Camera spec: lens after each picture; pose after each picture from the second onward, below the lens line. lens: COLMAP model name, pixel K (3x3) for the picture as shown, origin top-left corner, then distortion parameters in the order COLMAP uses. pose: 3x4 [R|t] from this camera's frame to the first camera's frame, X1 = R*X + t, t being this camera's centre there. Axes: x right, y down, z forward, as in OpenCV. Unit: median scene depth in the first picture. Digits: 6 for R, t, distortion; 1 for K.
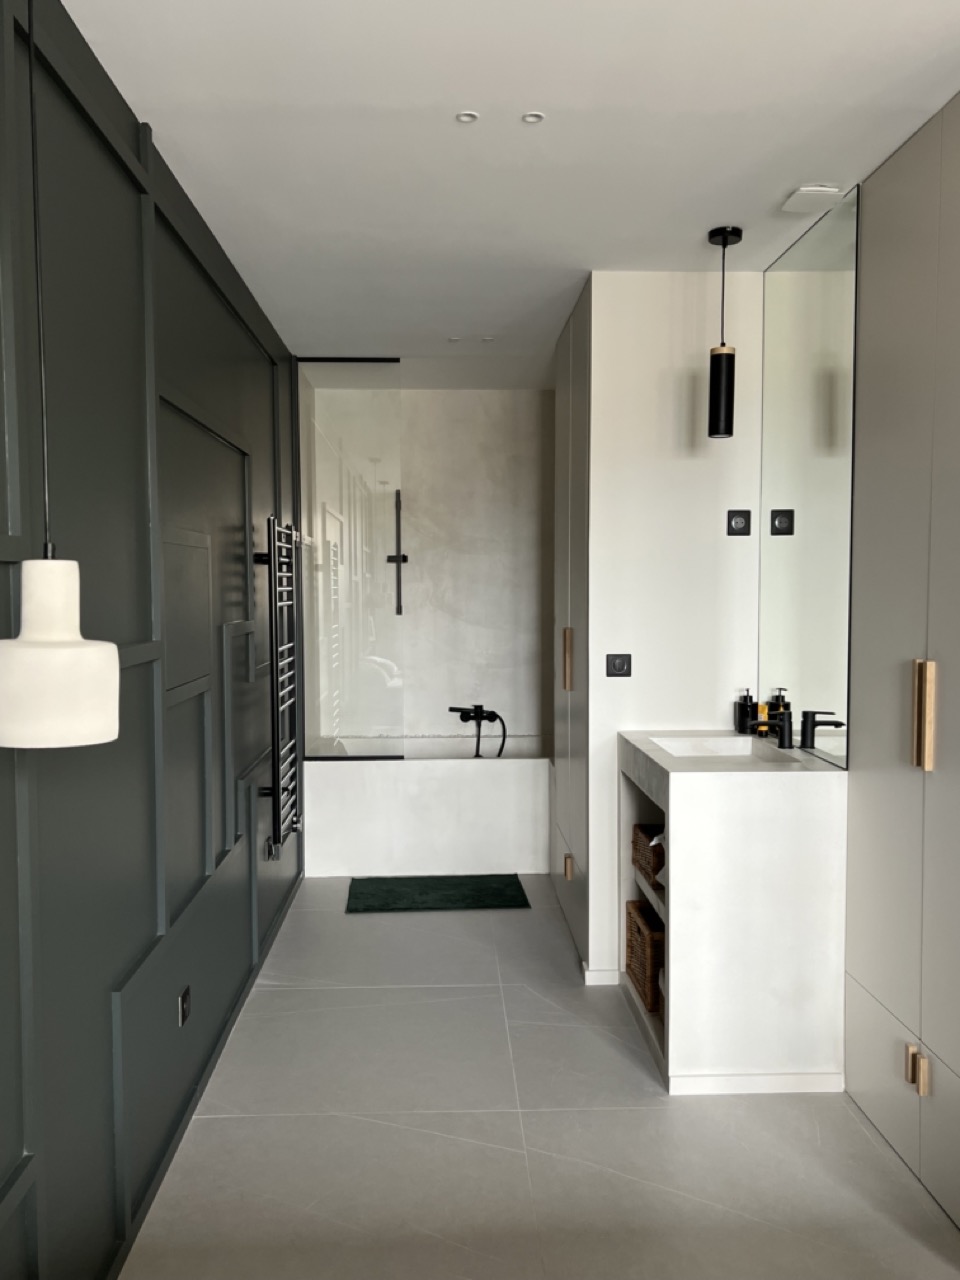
lens RADIAL K [[1052.8, 0, 480.1], [0, 1052.8, 643.7], [0, 0, 1]] dist [0.007462, 0.001212]
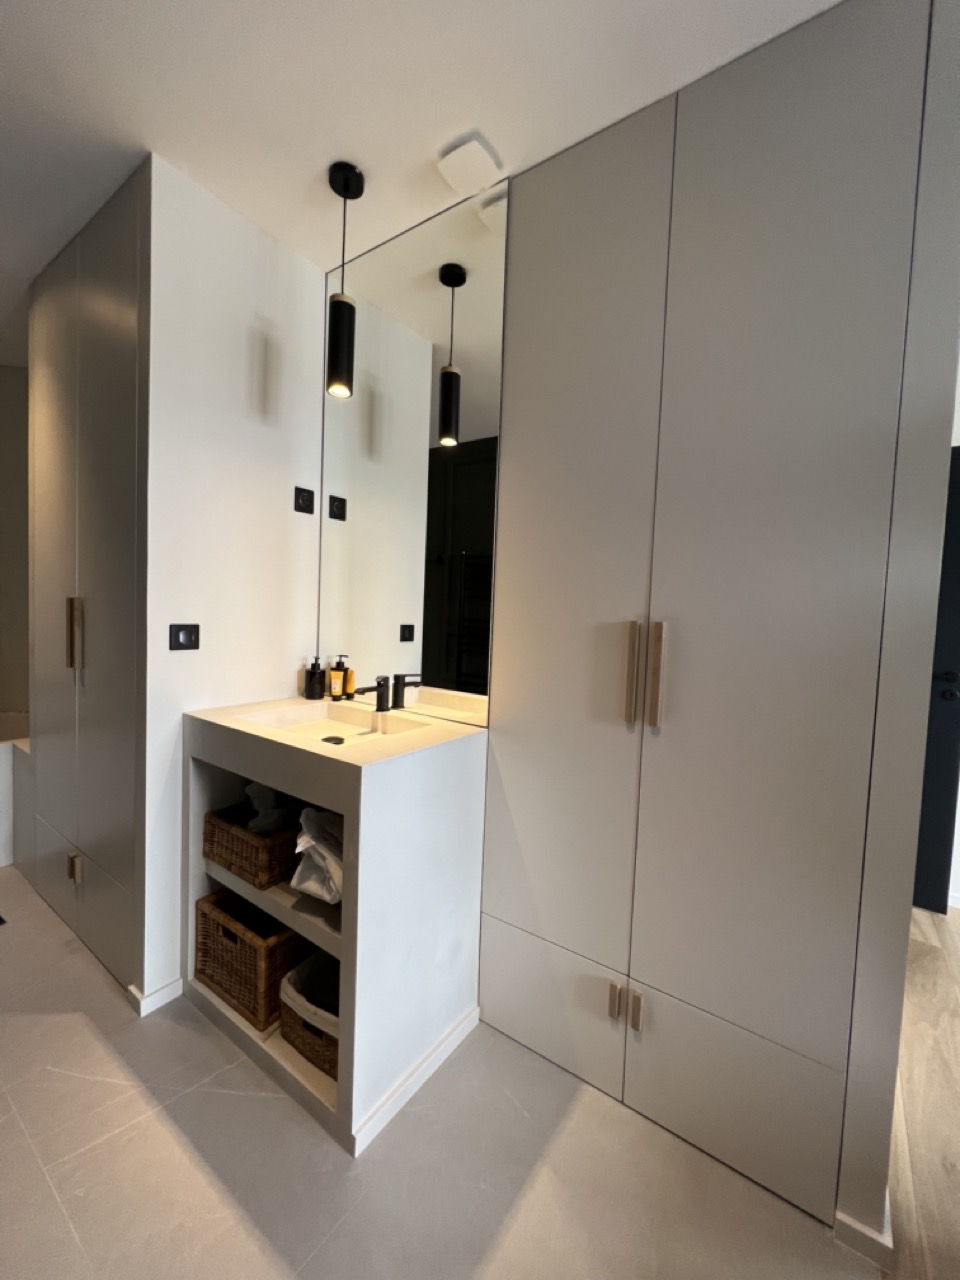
lens RADIAL K [[514.0, 0, 500.6], [0, 514.0, 636.7], [0, 0, 1]] dist [-0.005878, 0.001401]
pose [[0.600250, -0.013179, 0.799704, -0.051203], [0.002888, 0.999893, 0.014310, 0.015203], [-0.799807, -0.006280, 0.600224, 0.536553]]
